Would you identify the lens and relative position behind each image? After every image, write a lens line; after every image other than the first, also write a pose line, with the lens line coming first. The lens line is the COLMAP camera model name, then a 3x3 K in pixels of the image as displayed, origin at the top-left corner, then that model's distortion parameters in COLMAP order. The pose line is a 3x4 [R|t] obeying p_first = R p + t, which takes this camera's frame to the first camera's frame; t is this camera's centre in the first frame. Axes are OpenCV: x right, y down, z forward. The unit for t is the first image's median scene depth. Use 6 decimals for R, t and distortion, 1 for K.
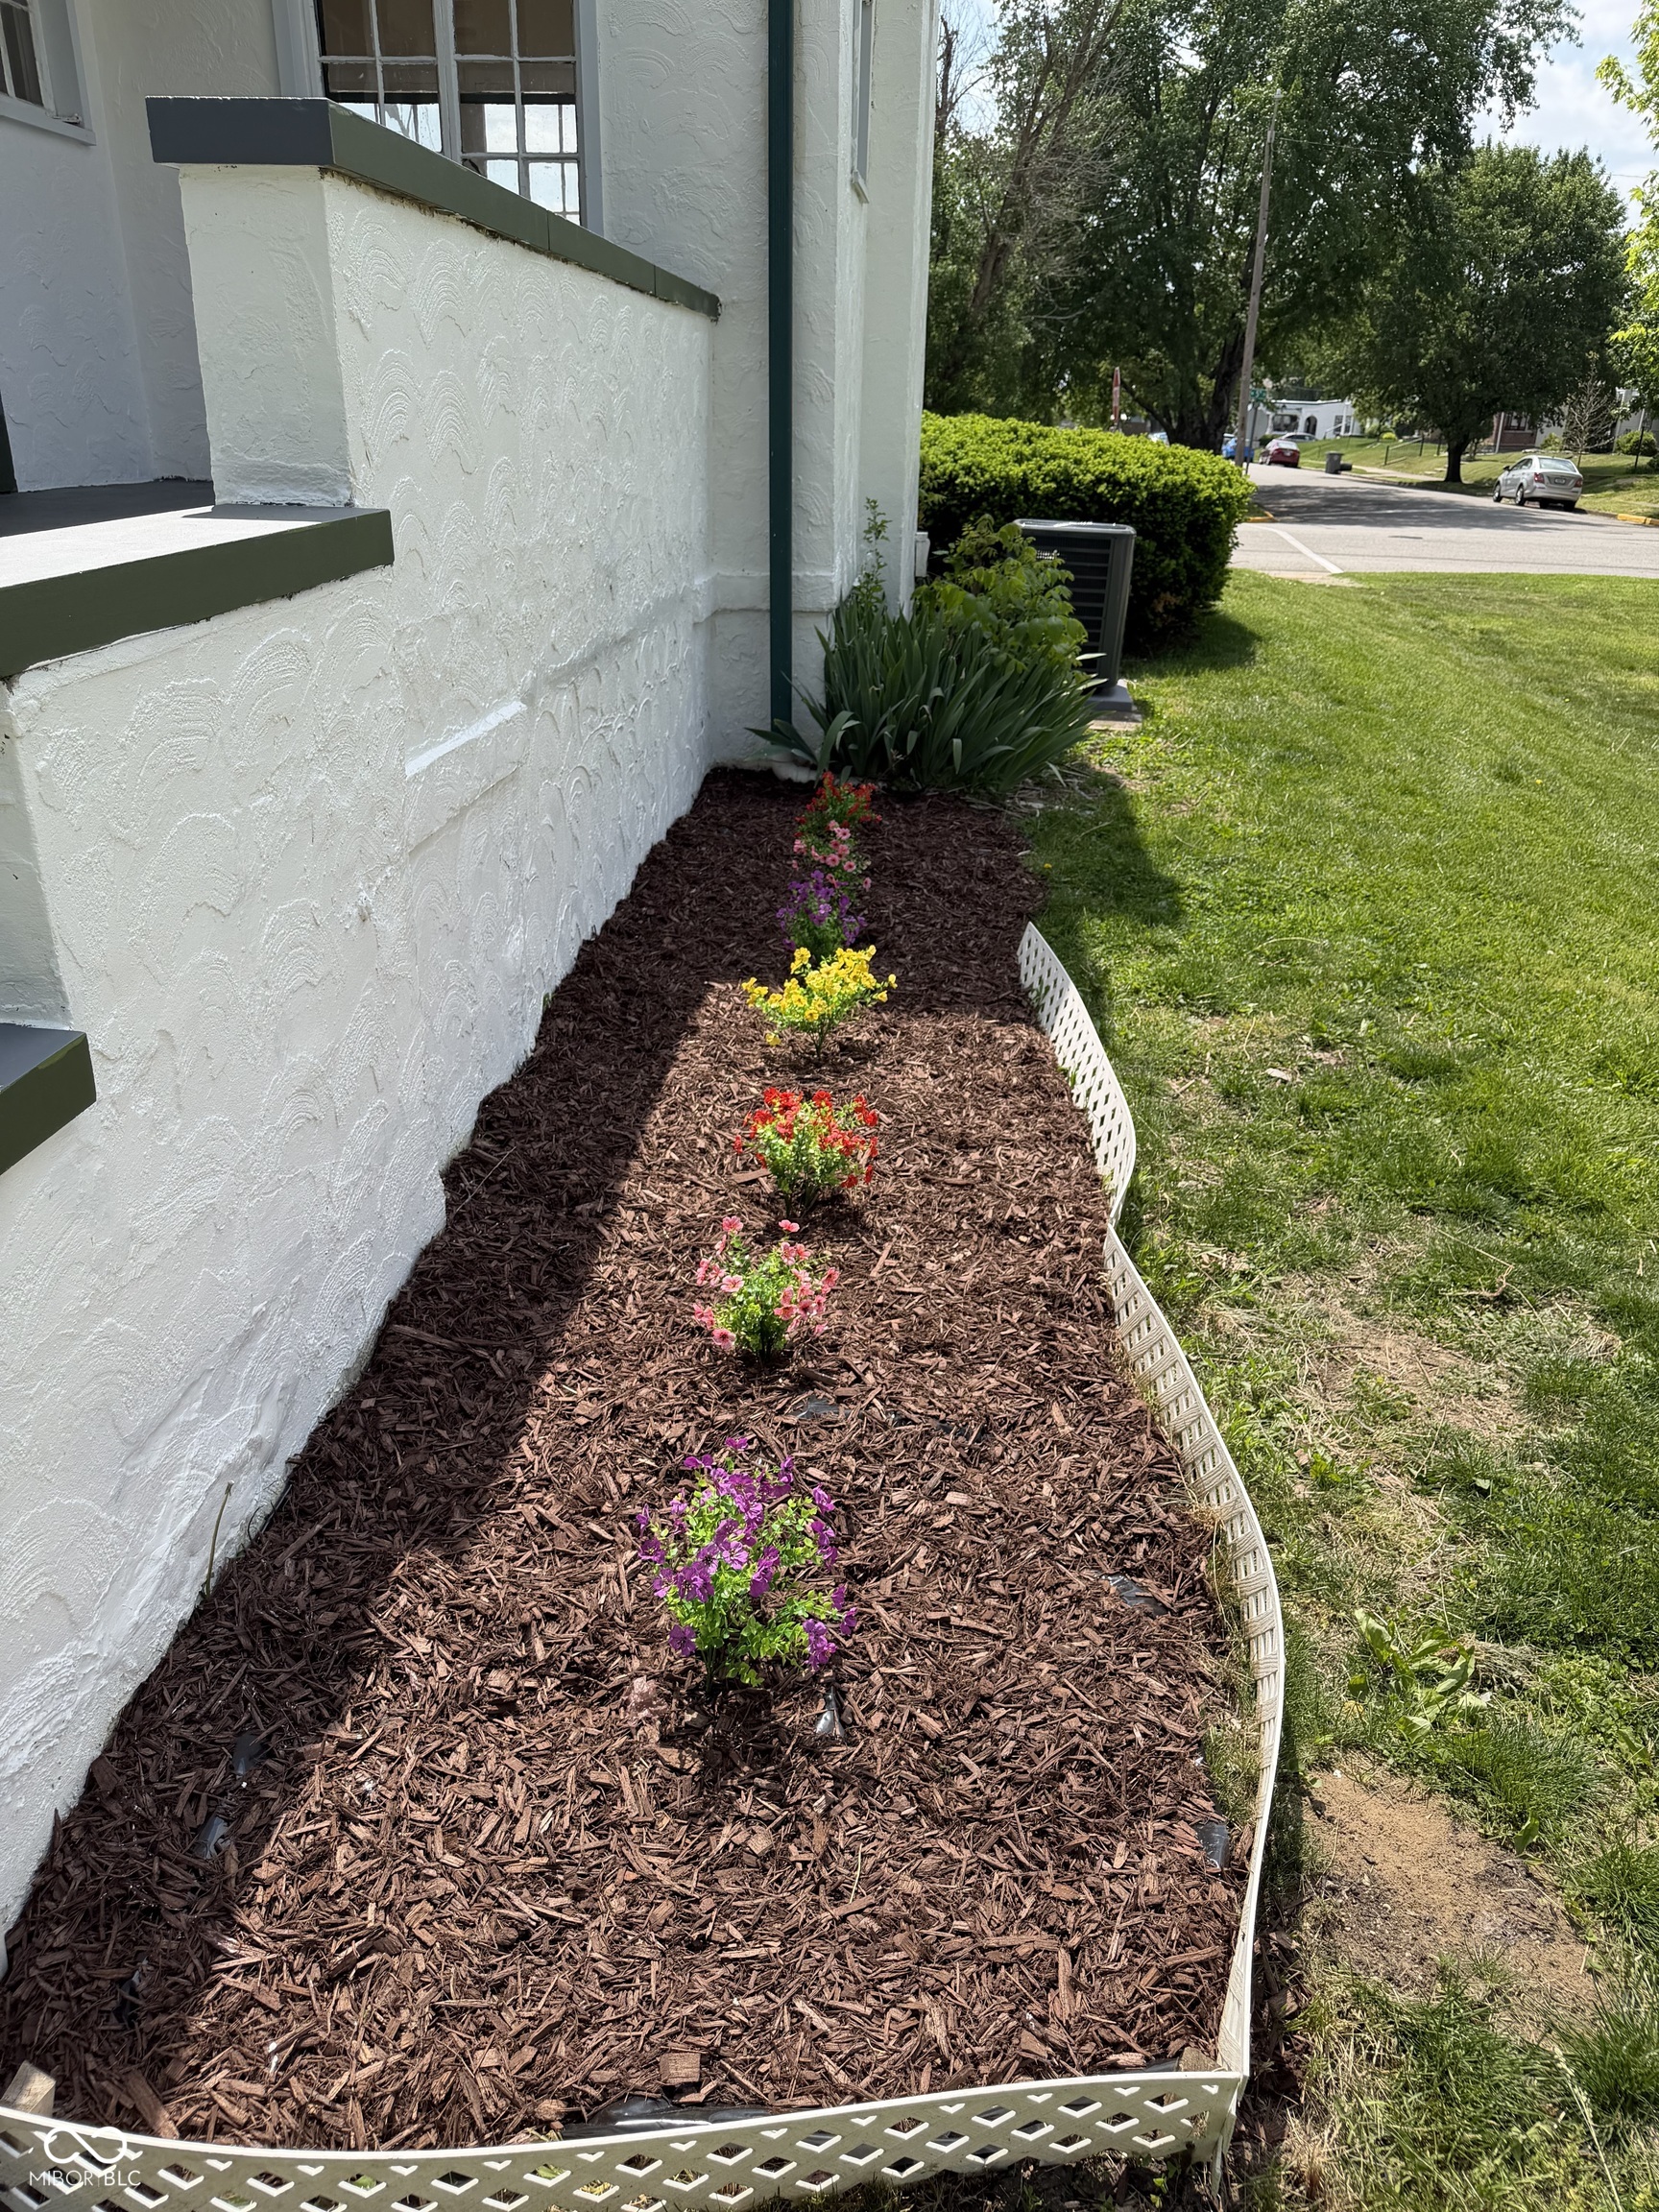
lens RADIAL K [[1539.1, 0, 841.0], [0, 1539.1, 1113.1], [0, 0, 1]] dist [0.110862, -0.182899]
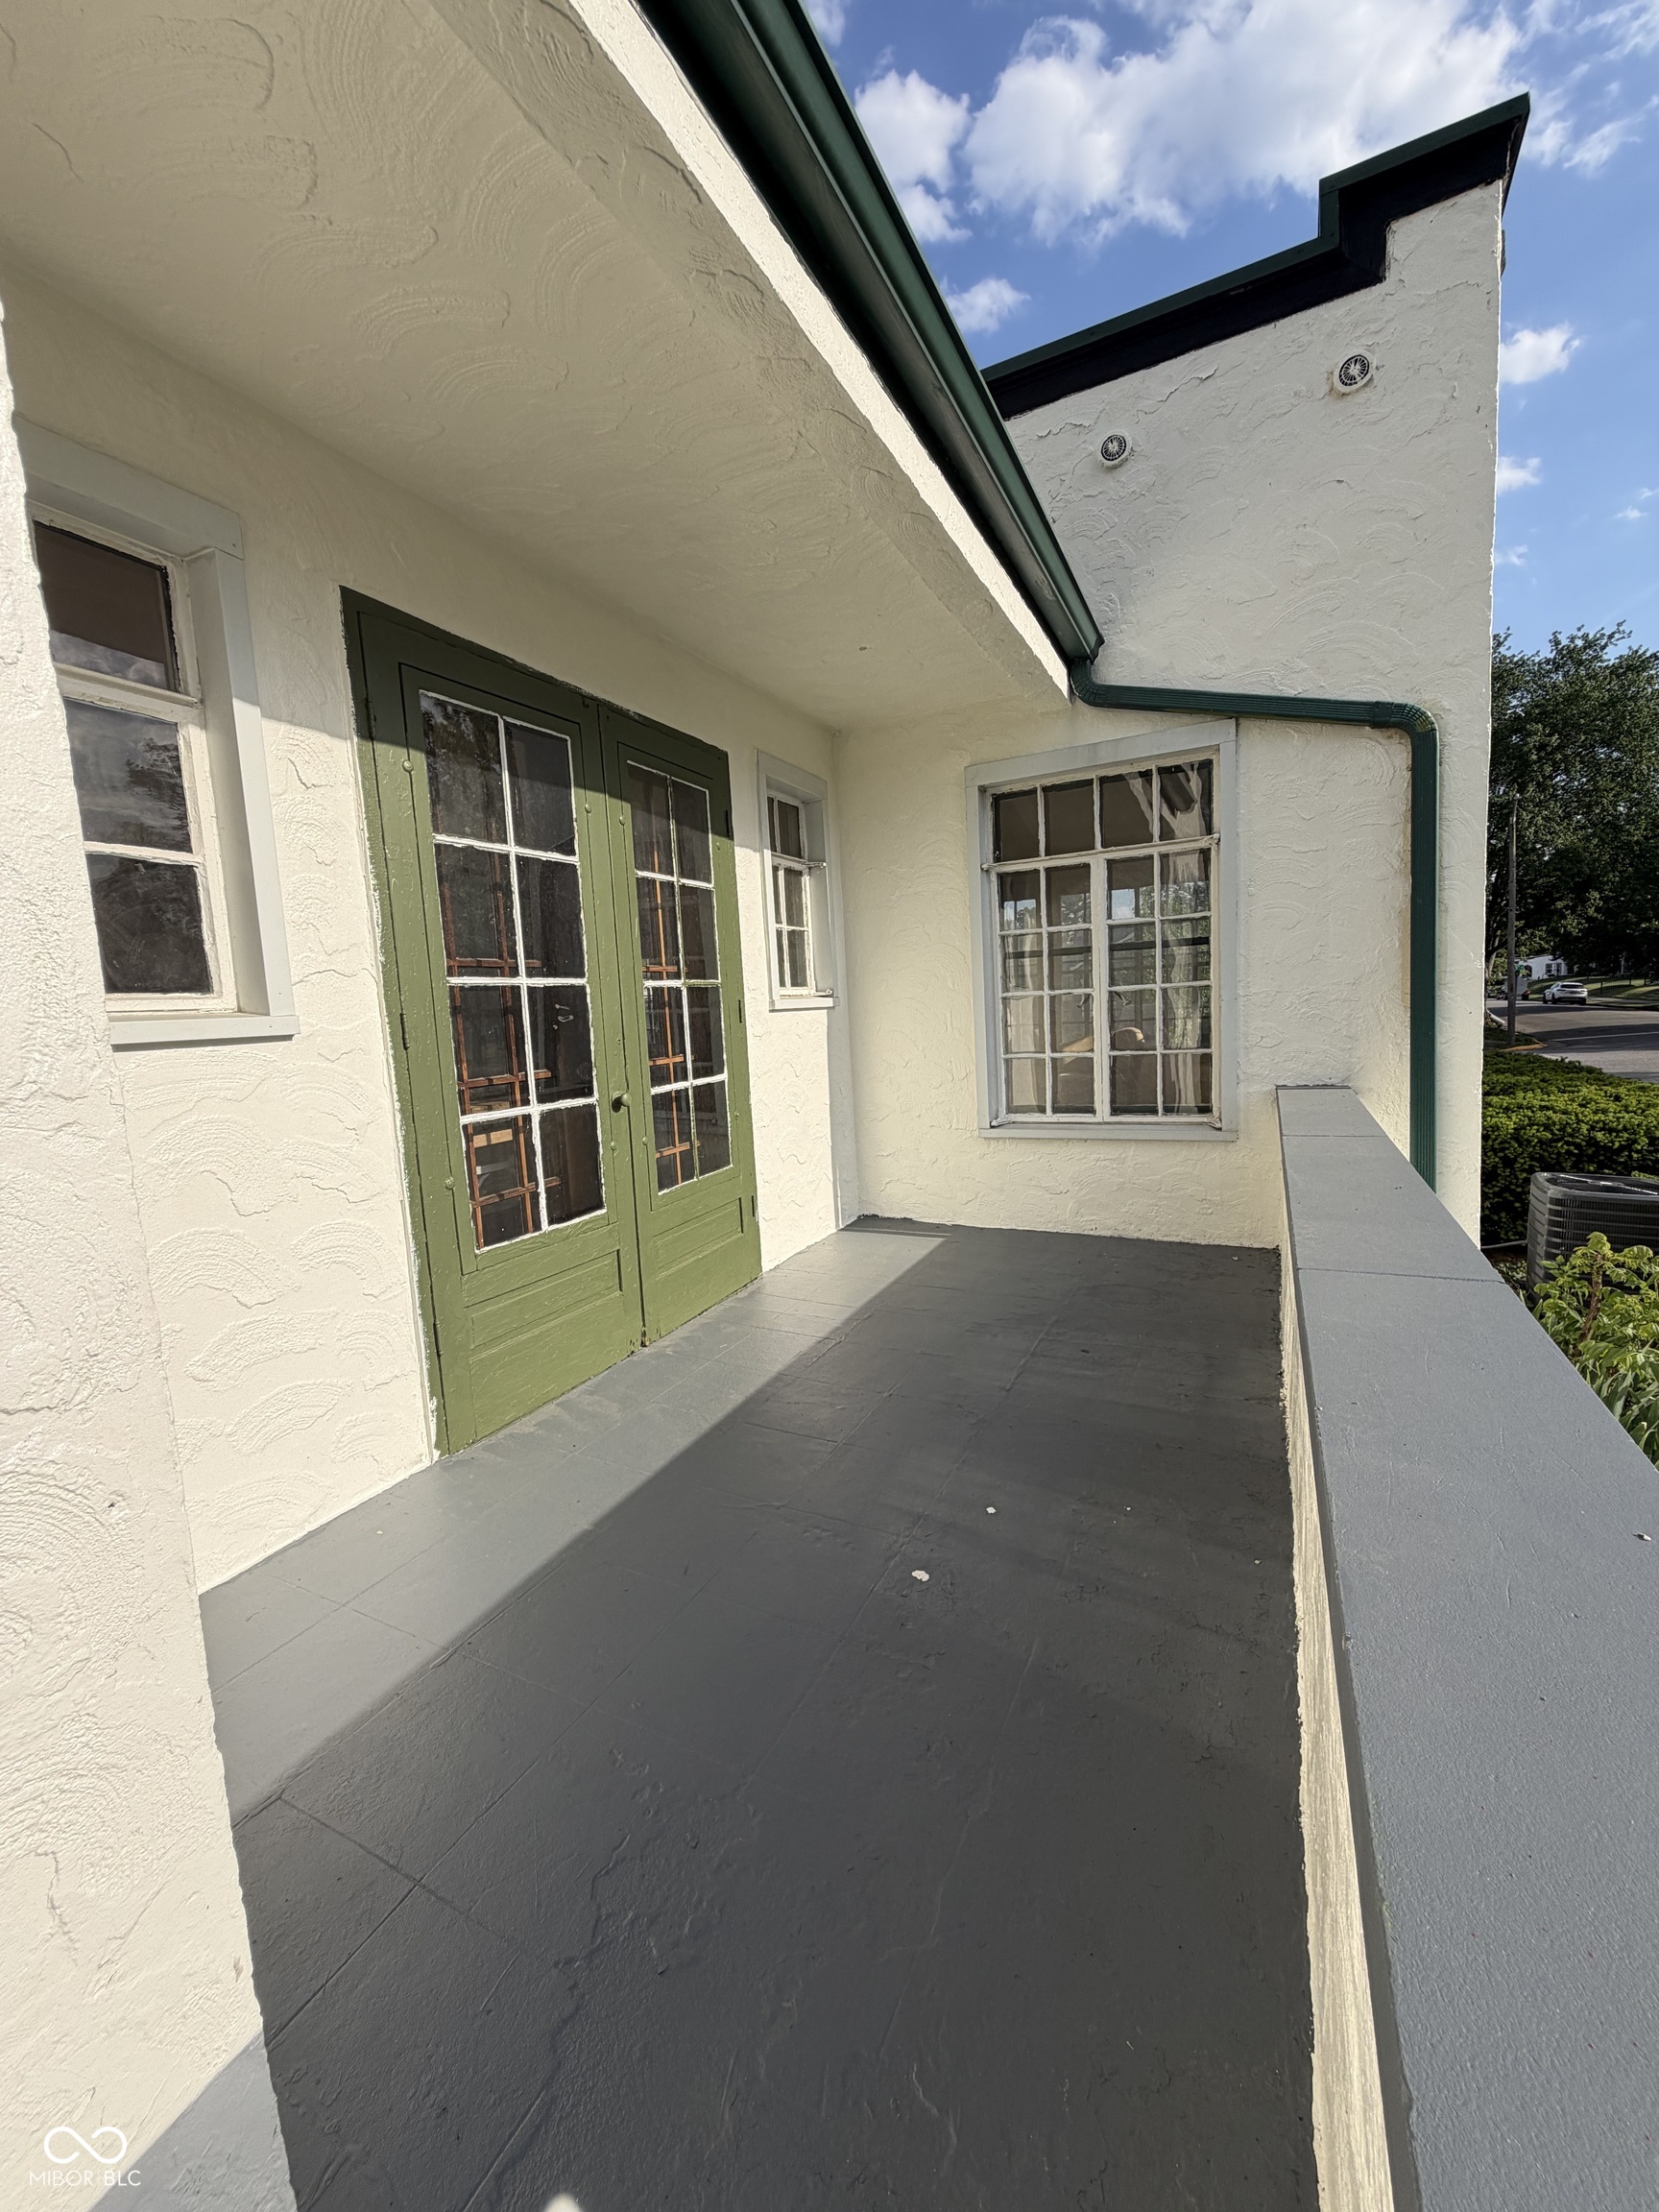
lens RADIAL K [[862.6, 0, 829.5], [0, 862.6, 1106.0], [0, 0, 1]] dist [0.000455, -0.005530]
pose [[0.919201, -0.032115, -0.392477, -0.299789], [-0.084790, 0.957150, -0.276902, -0.524334], [0.384552, 0.287807, 0.877090, 0.555981]]
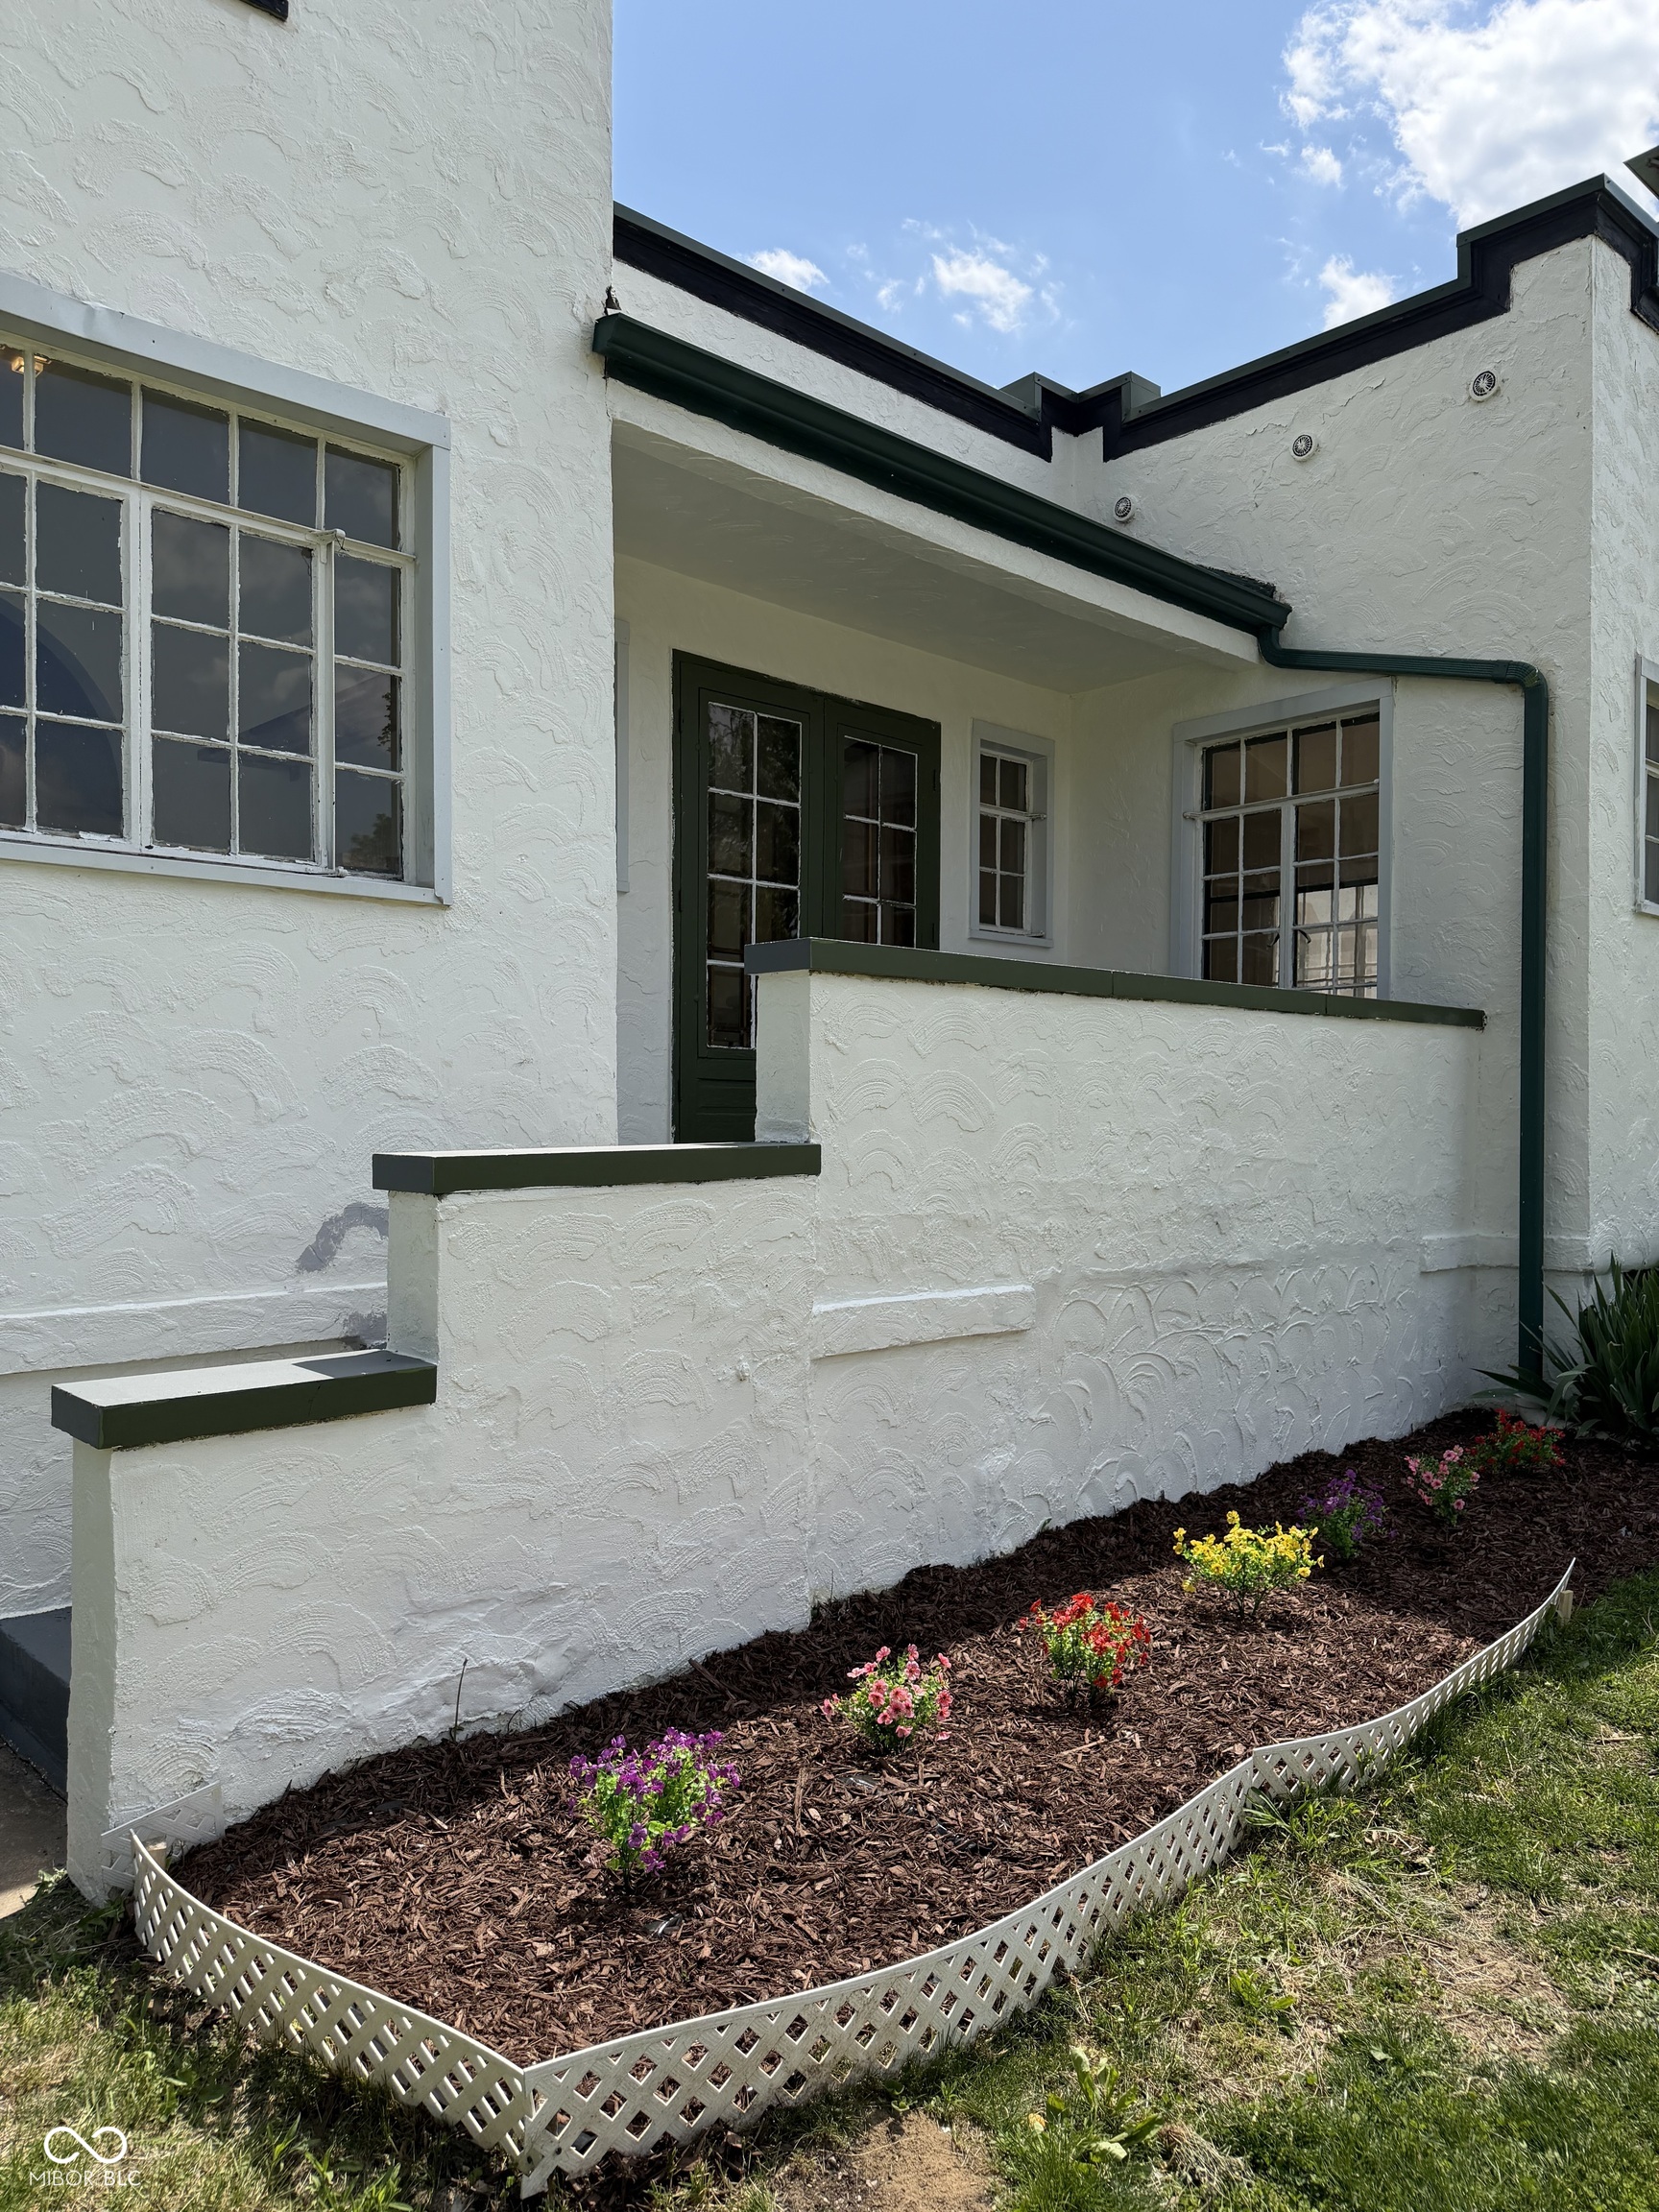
lens RADIAL K [[1539.1, 0, 841.0], [0, 1539.1, 1113.1], [0, 0, 1]] dist [0.110862, -0.182899]
pose [[0.733852, -0.023226, -0.678912, 0.613258], [-0.264067, 0.911060, -0.316604, 0.072195], [0.625883, 0.411618, 0.662451, -0.067178]]
